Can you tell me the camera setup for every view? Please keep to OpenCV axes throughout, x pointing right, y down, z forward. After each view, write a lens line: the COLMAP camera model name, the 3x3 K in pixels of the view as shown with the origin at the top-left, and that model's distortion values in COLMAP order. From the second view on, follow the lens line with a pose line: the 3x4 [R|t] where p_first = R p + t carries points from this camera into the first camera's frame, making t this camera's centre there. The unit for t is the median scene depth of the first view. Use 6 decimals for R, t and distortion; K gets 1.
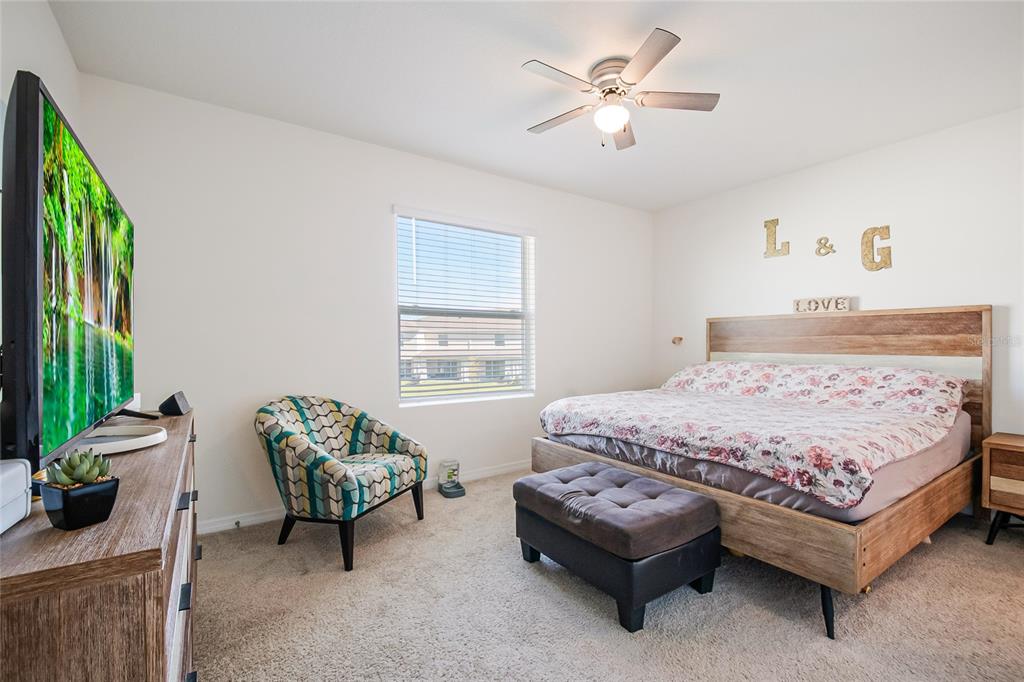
lens RADIAL K [[447.8, 0, 512.4], [0, 447.8, 342.1], [0, 0, 1]] dist [-0.001686, -0.001386]
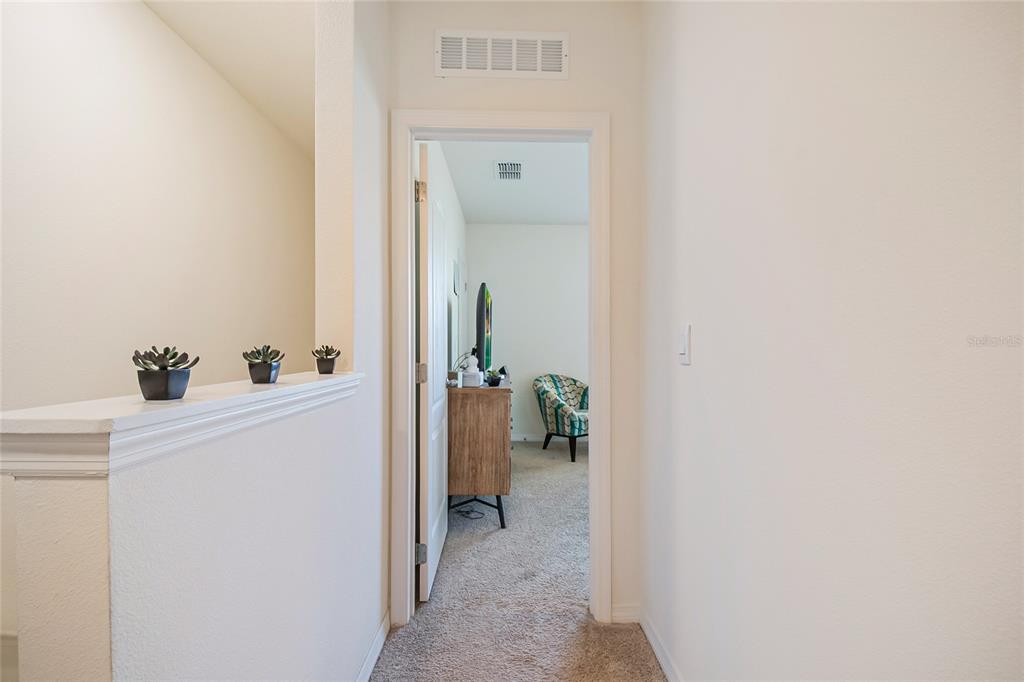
lens RADIAL K [[447.8, 0, 512.7], [0, 447.8, 344.4], [0, 0, 1]] dist [-0.001686, -0.001386]
pose [[0.832588, 0.006682, -0.553852, 0.471494], [-0.008422, 0.999964, -0.000596, -0.001617], [0.553828, 0.005161, 0.832615, -0.742271]]
